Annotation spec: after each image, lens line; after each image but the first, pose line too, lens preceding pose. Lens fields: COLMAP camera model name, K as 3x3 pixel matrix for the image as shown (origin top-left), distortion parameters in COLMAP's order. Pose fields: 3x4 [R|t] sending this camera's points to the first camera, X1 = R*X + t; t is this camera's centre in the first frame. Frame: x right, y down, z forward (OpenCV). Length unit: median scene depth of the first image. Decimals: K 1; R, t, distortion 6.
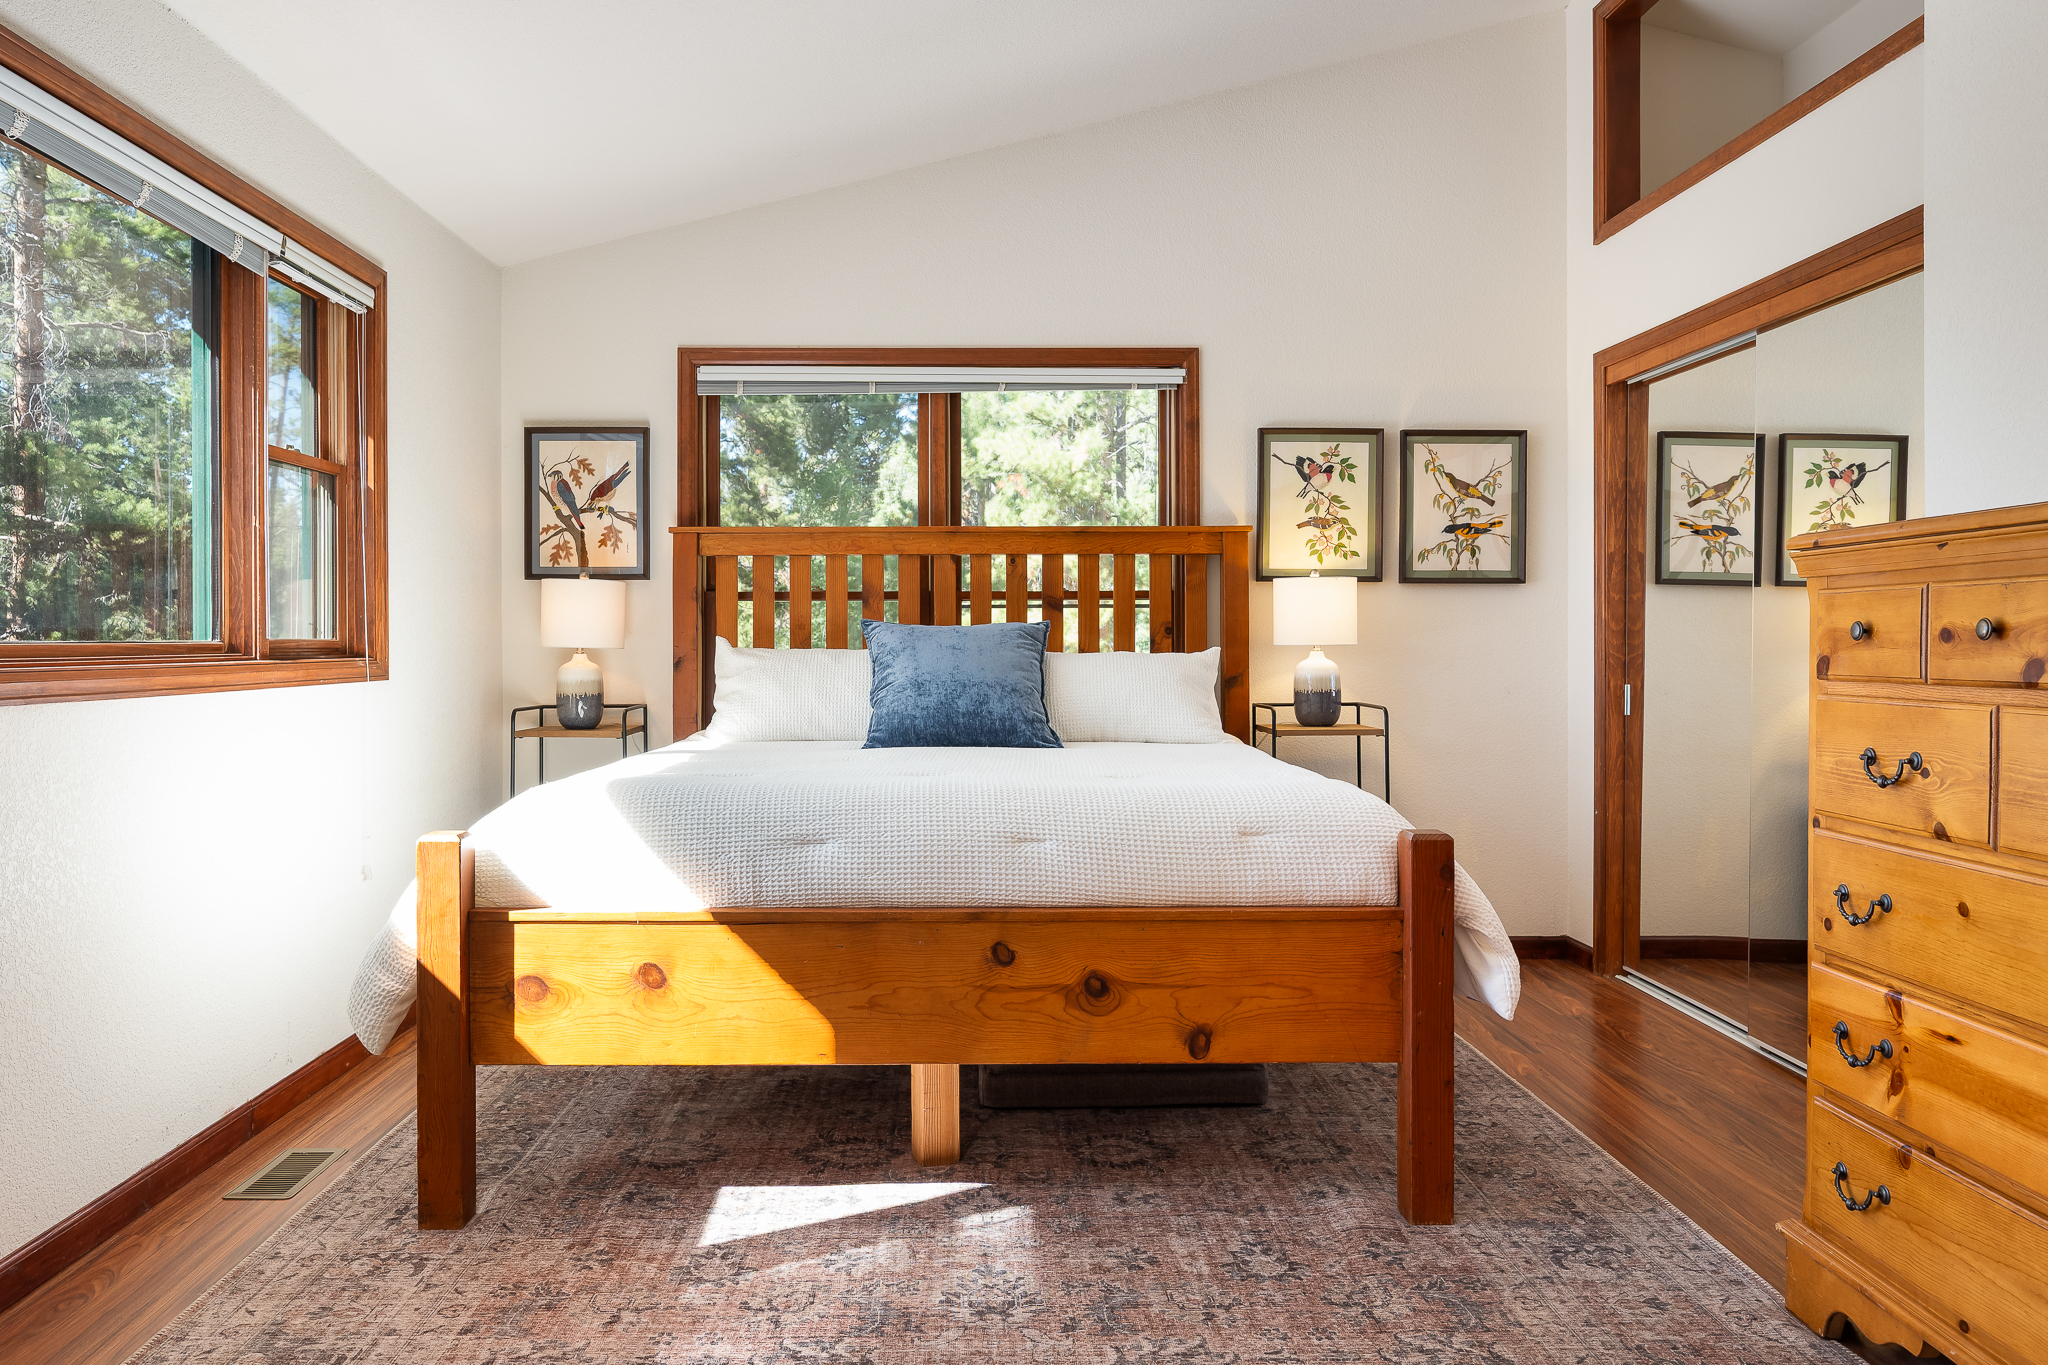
lens RADIAL K [[1358.1, 0, 1066.6], [0, 1358.1, 647.0], [0, 0, 1]] dist [-0.018939, 0.000456]
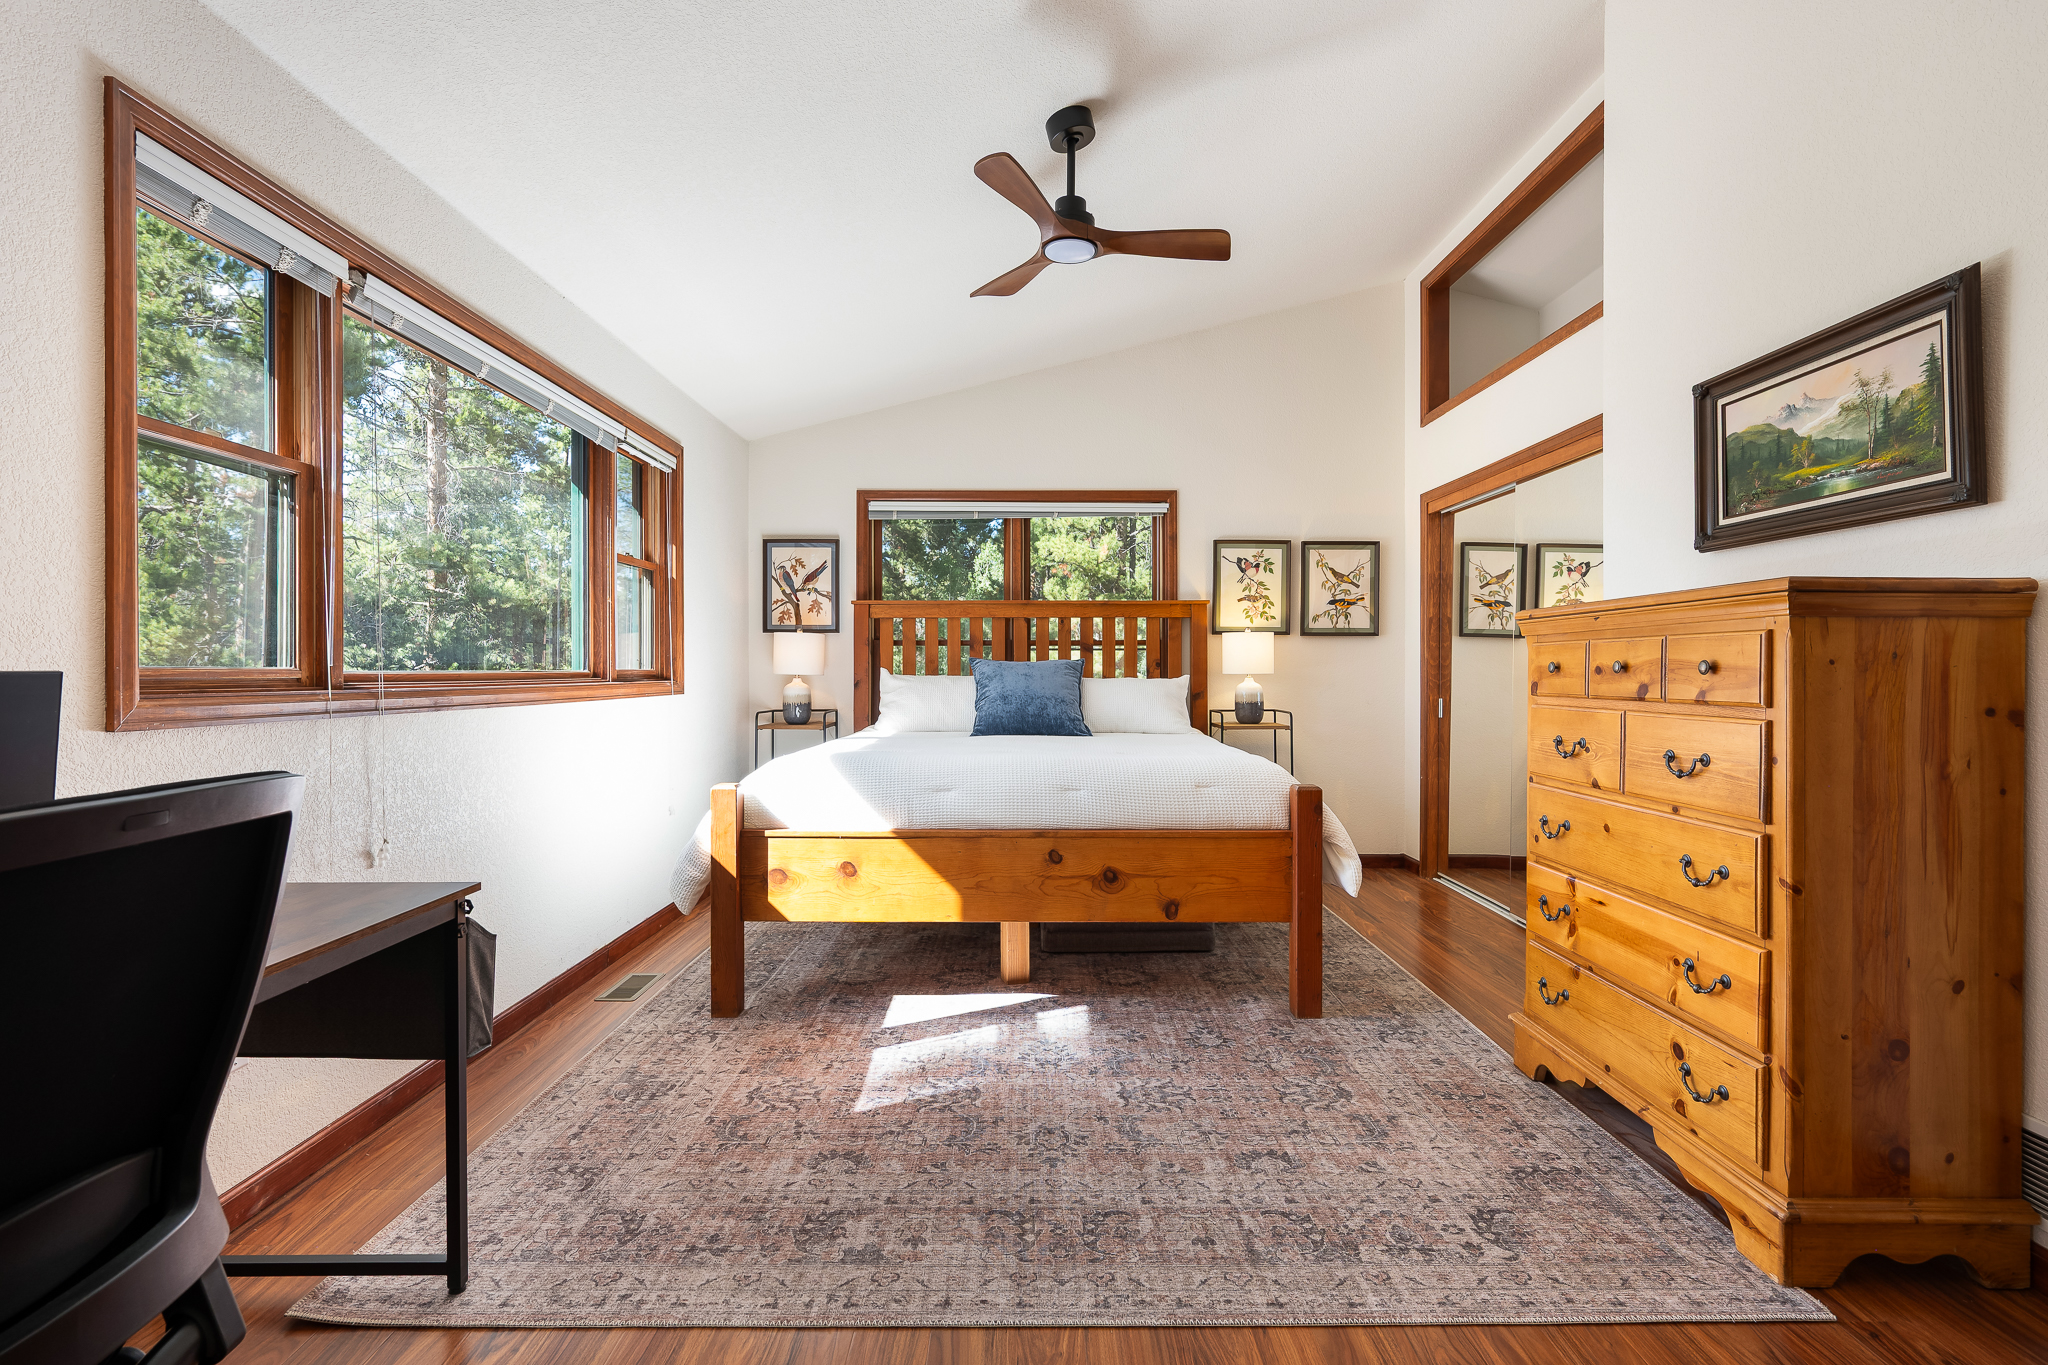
lens RADIAL K [[953.8, 0, 1030.5], [0, 953.8, 671.0], [0, 0, 1]] dist [0.015069, 0.000062]
pose [[0.997205, 0.000940, -0.074709, 0.009895], [-0.001080, 0.999998, -0.001831, -0.002720], [0.074707, 0.001907, 0.997204, -0.172874]]
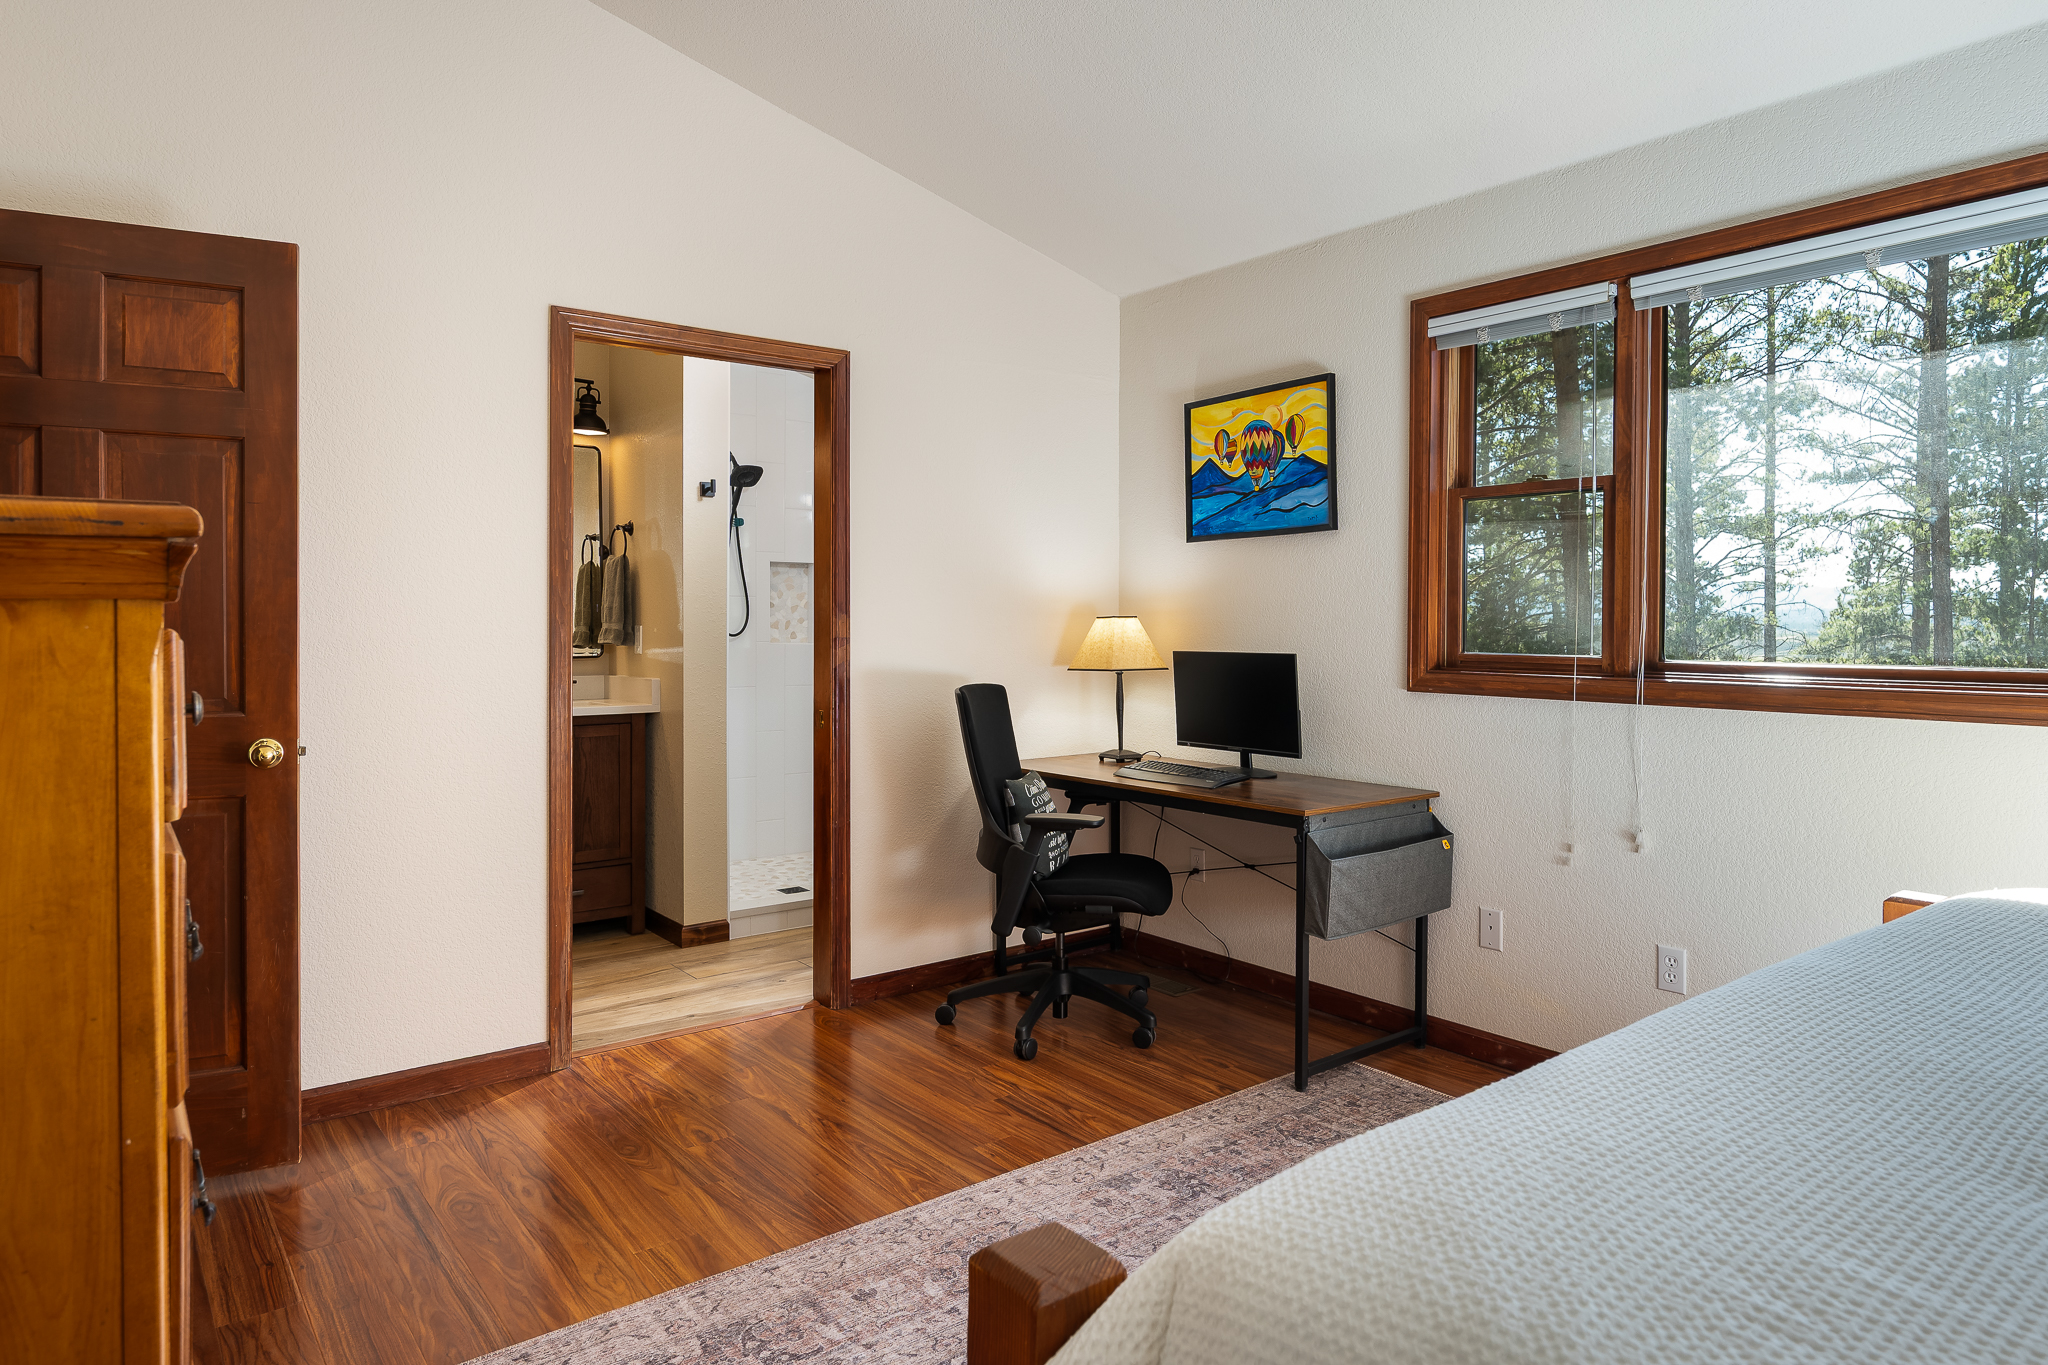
lens RADIAL K [[1247.0, 0, 1050.9], [0, 1247.0, 642.9], [0, 0, 1]] dist [-0.001747, -0.002173]
pose [[-0.830063, 0.002050, -0.557666, 0.549501], [-0.004065, 0.999944, 0.009728, -0.036457], [0.557655, 0.010342, -0.830008, 1.648456]]
